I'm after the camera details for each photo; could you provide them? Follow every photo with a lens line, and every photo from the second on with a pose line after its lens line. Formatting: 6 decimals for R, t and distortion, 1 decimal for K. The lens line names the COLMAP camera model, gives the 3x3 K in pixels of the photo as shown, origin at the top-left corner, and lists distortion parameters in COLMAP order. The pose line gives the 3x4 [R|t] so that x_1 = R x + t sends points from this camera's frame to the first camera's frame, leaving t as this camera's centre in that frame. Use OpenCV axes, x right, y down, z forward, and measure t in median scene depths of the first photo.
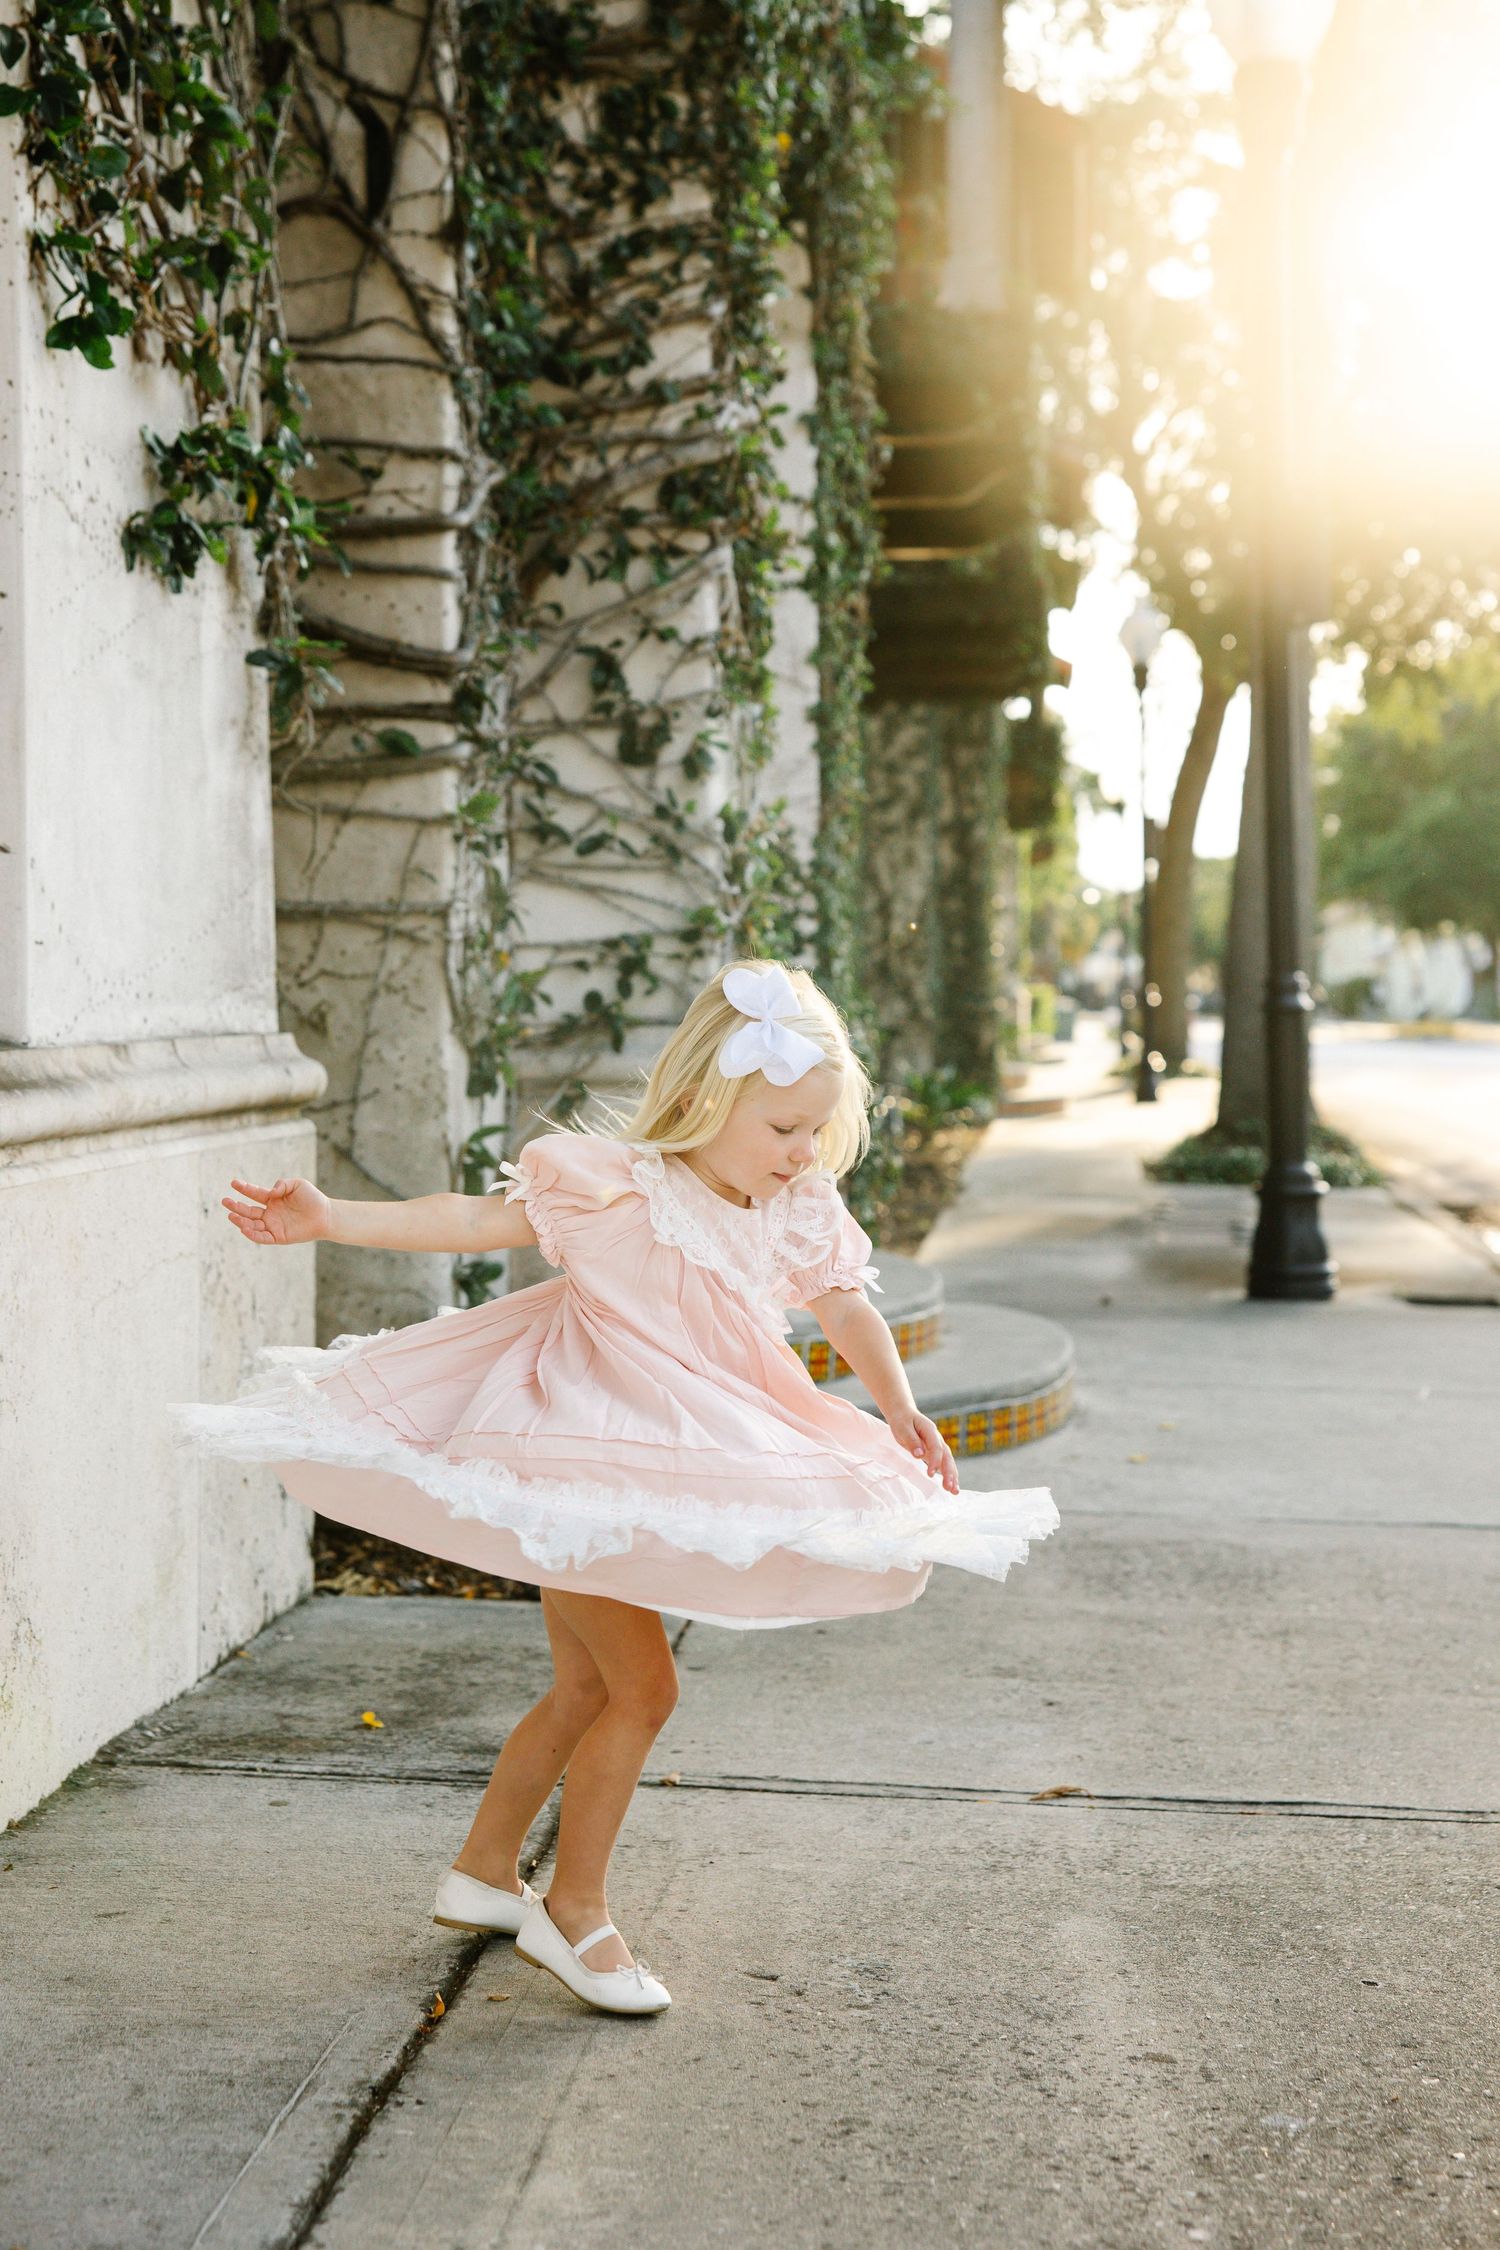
lens RADIAL K [[3500.9, 0, 858.5], [0, 3500.9, 1013.9], [0, 0, 1]] dist [0.105375, 0.000000]
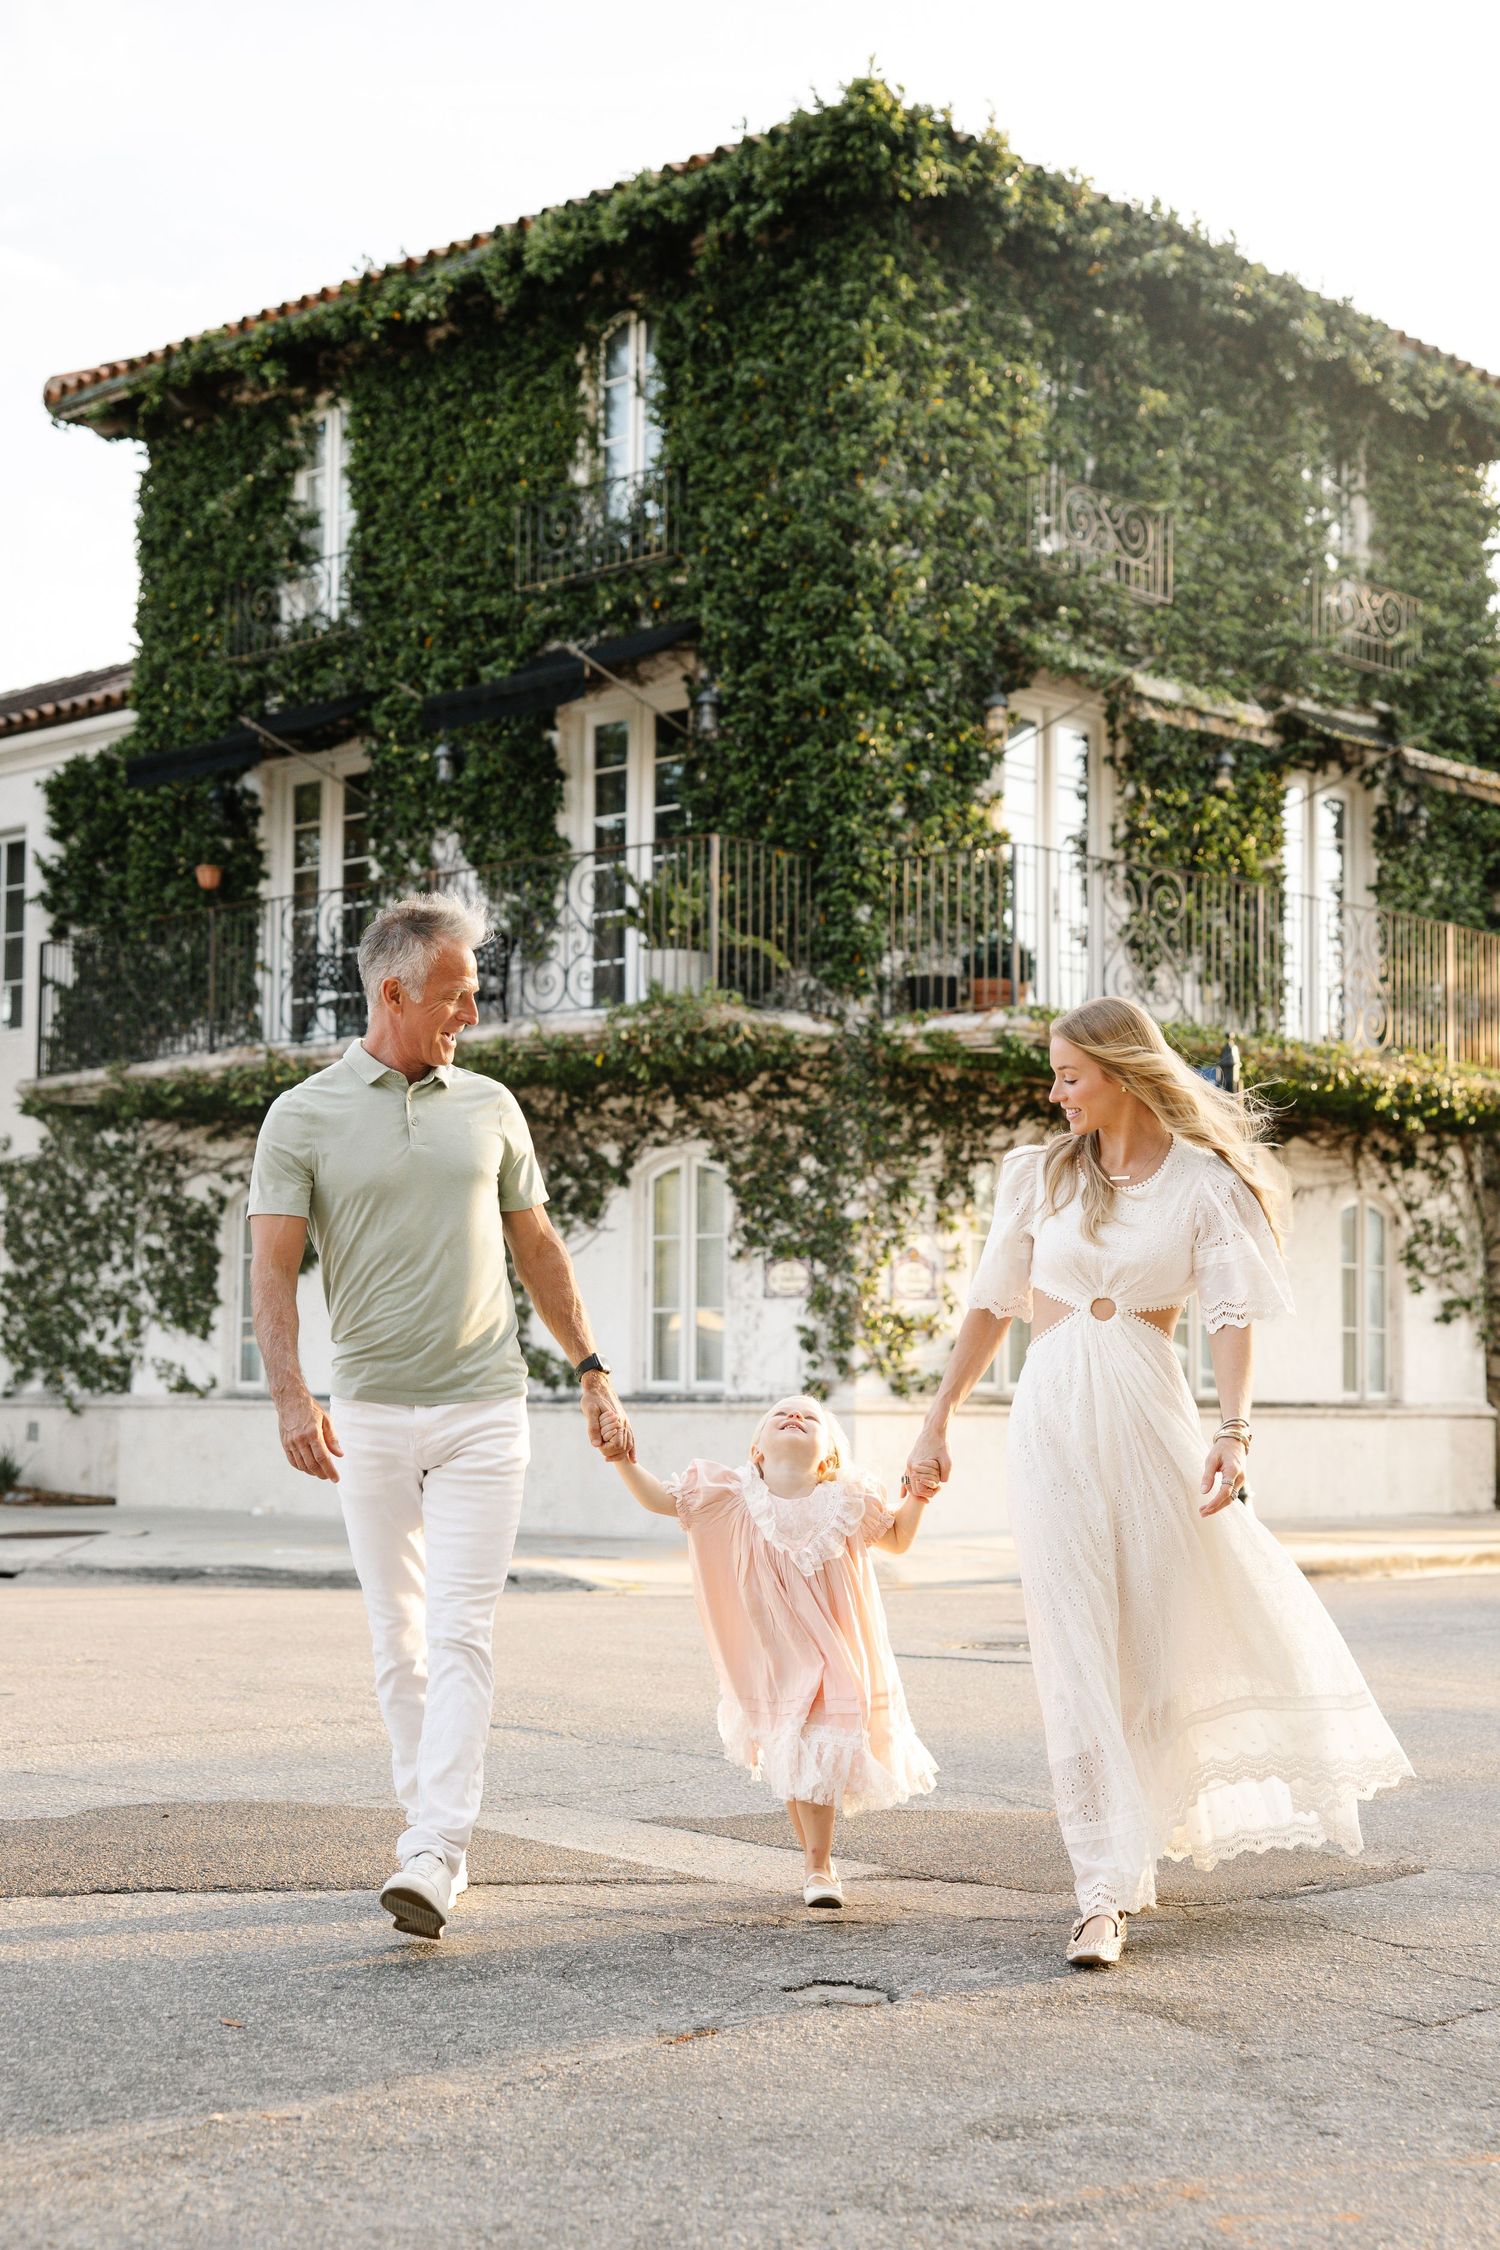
lens RADIAL K [[3238.4, 0, 763.2], [0, 3238.4, 1176.4], [0, 0, 1]] dist [0.100214, 0.000000]
pose [[0.784486, -0.037122, -0.619034, 1.821326], [-0.015006, 0.996778, -0.078790, 0.060256], [0.619964, 0.071099, 0.781402, -3.168281]]
